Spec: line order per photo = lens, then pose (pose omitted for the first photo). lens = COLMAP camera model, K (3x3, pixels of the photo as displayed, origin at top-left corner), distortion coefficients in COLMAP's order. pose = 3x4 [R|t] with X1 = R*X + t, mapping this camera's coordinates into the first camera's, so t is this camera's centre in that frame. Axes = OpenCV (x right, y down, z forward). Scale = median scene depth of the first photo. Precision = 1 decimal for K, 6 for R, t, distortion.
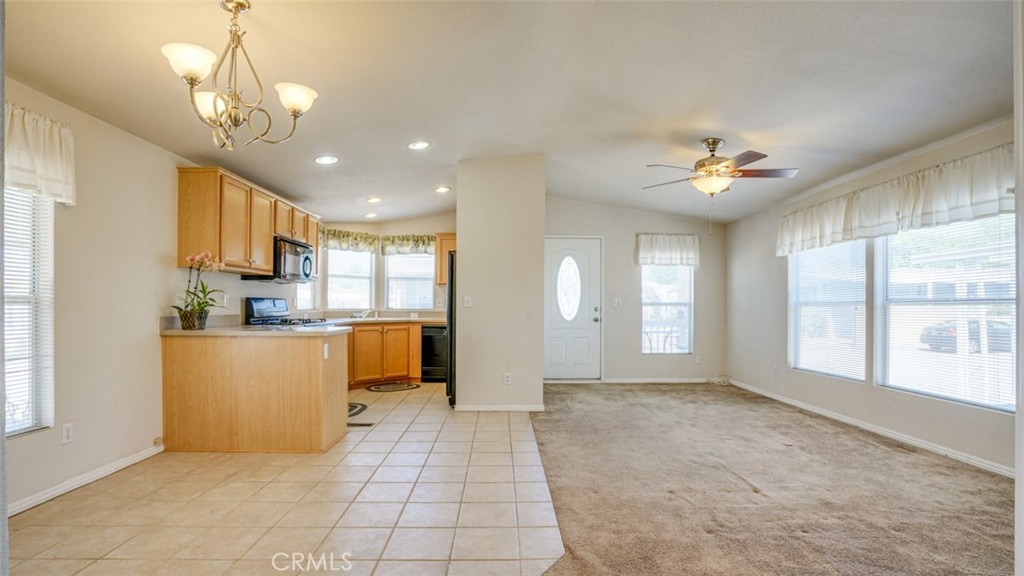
lens RADIAL K [[493.7, 0, 515.1], [0, 493.7, 310.0], [0, 0, 1]] dist [-0.055704, 0.024098]
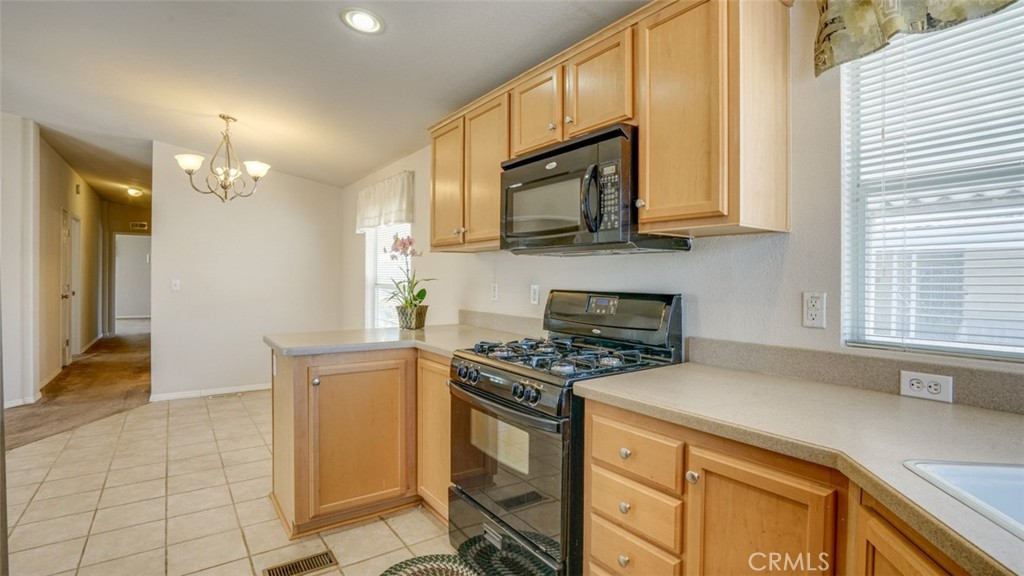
lens RADIAL K [[493.7, 0, 519.7], [0, 493.7, 279.1], [0, 0, 1]] dist [-0.055704, 0.024098]
pose [[-0.823445, -0.008481, -0.567333, -0.151283], [-0.015855, 0.999842, 0.008065, -0.028170], [0.567175, 0.015636, -0.823449, 0.977287]]
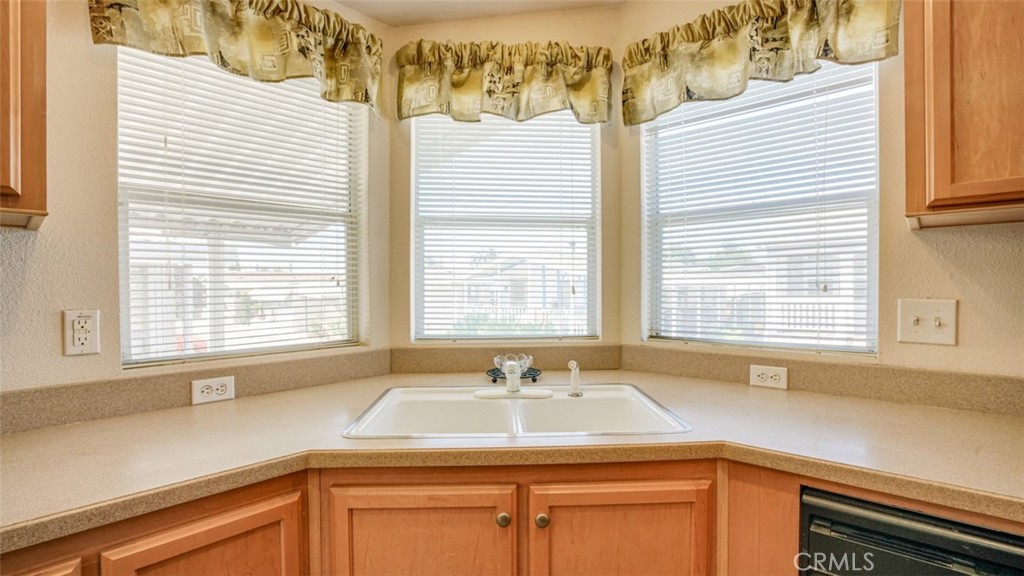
lens RADIAL K [[493.7, 0, 501.8], [0, 493.7, 290.3], [0, 0, 1]] dist [-0.055704, 0.024098]
pose [[0.720287, -0.007999, -0.693630, -0.156899], [0.002610, 0.999958, -0.008822, -0.027646], [0.693671, 0.004543, 0.720277, 0.848424]]
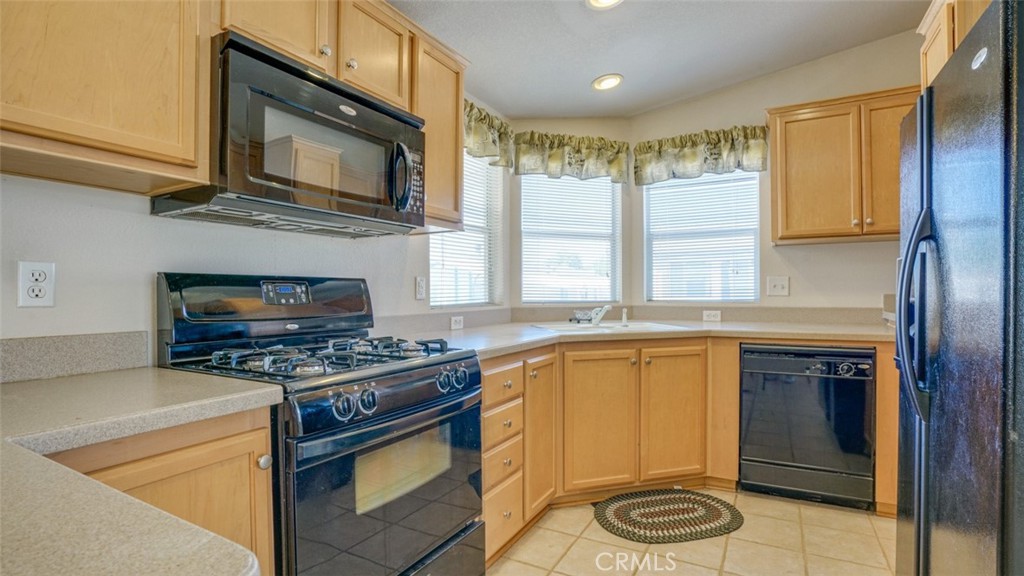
lens RADIAL K [[493.7, 0, 507.9], [0, 493.7, 293.1], [0, 0, 1]] dist [-0.055704, 0.024098]
pose [[0.864179, -0.008424, -0.503114, -0.156687], [0.004052, 0.999944, -0.009782, -0.006854], [0.503168, 0.006415, 0.864165, 0.591272]]
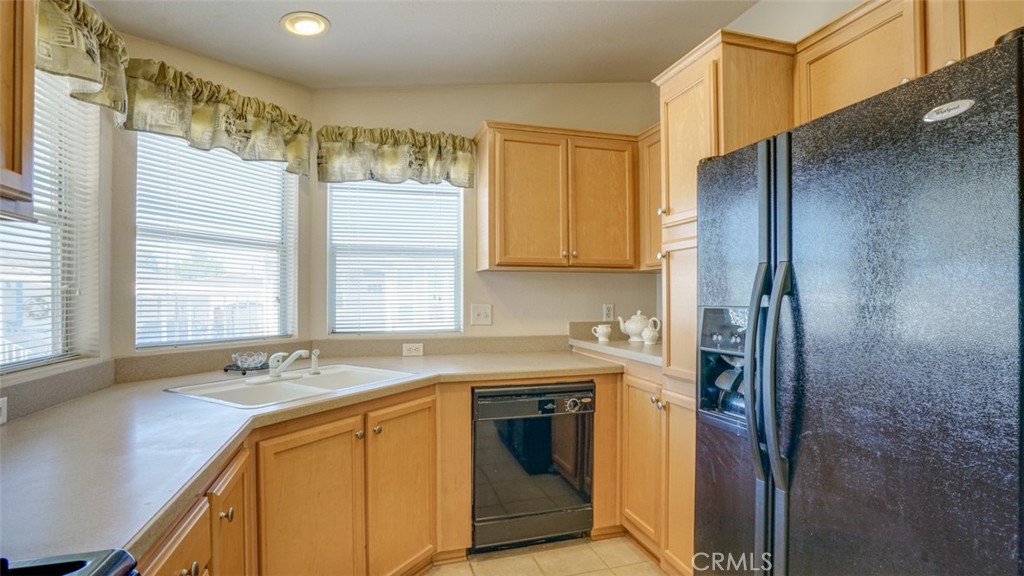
lens RADIAL K [[493.7, 0, 518.3], [0, 493.7, 297.8], [0, 0, 1]] dist [-0.055704, 0.024098]
pose [[0.962588, -0.006530, 0.270890, -0.250404], [0.009308, 0.999916, -0.008969, -0.026829], [-0.270809, 0.011154, 0.962569, 0.688985]]
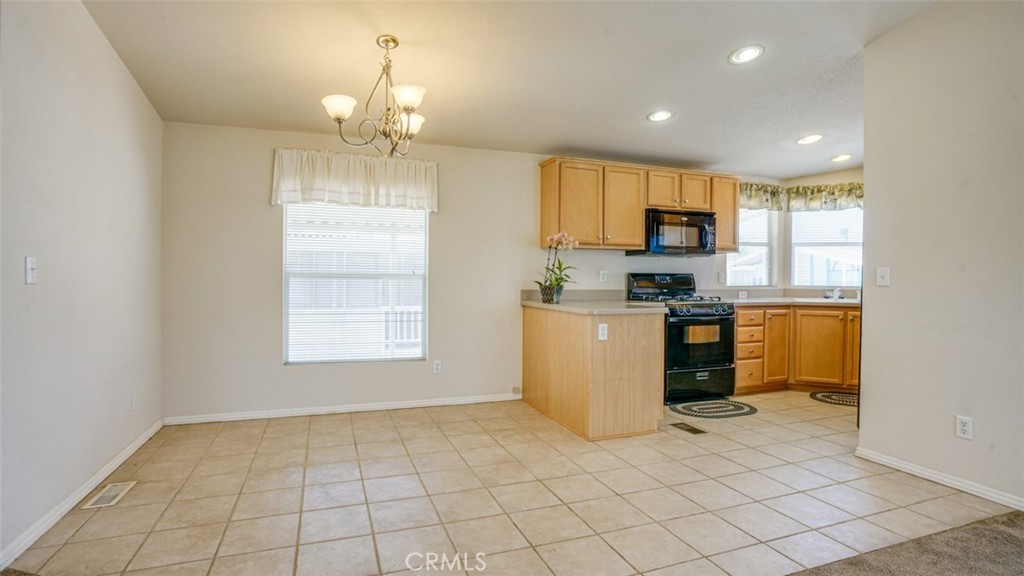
lens RADIAL K [[493.7, 0, 480.8], [0, 493.7, 279.3], [0, 0, 1]] dist [-0.055704, 0.024098]
pose [[0.298553, 0.000834, -0.954393, 0.228987], [-0.014320, 0.999891, -0.003606, -0.003154], [0.954286, 0.014743, 0.298532, 0.278132]]
